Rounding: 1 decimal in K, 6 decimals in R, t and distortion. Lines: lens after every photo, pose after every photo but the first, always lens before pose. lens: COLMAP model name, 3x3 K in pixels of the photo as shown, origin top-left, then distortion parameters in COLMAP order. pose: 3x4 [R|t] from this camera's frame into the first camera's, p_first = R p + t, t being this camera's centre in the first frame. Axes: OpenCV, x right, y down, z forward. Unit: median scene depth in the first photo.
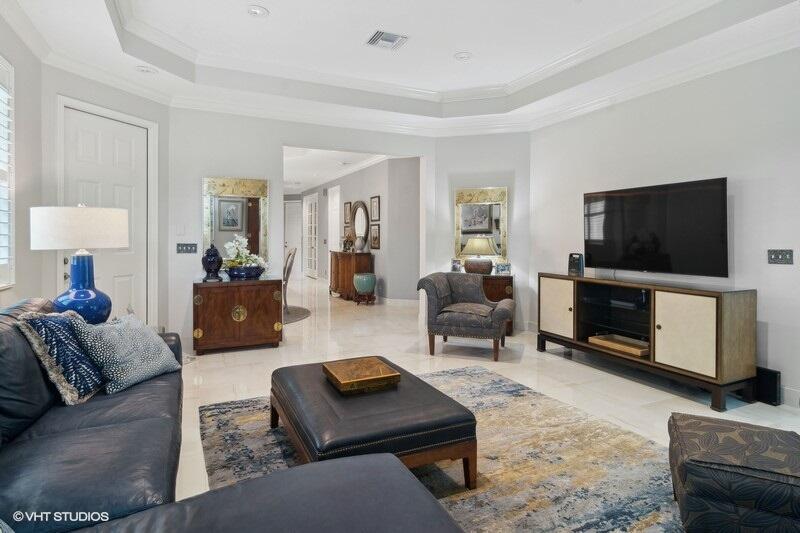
lens RADIAL K [[438.4, 0, 401.4], [0, 438.4, 249.7], [0, 0, 1]] dist [-0.000083, 0.000045]
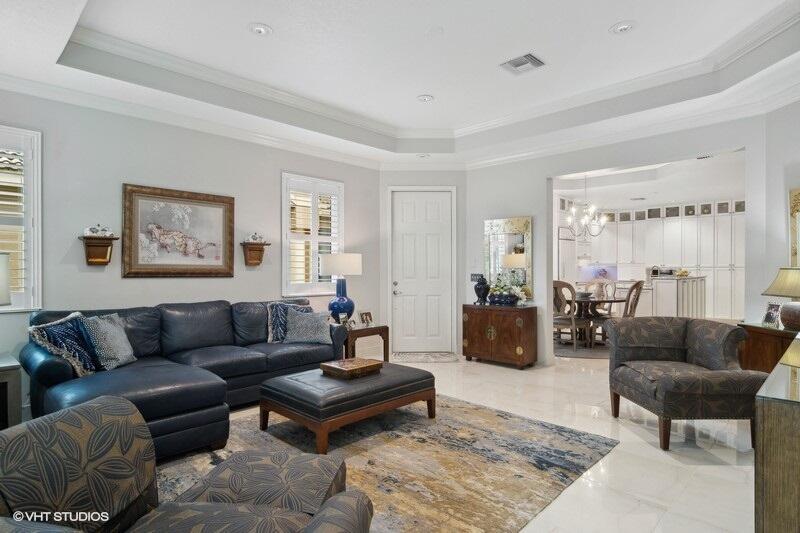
lens RADIAL K [[446.9, 0, 397.1], [0, 446.9, 273.4], [0, 0, 1]] dist [0.002404, 0.001953]
pose [[0.344223, 0.008922, -0.938845, 0.709669], [-0.027340, 0.999626, -0.000525, -0.008763], [0.938490, 0.025849, 0.344338, 0.354121]]
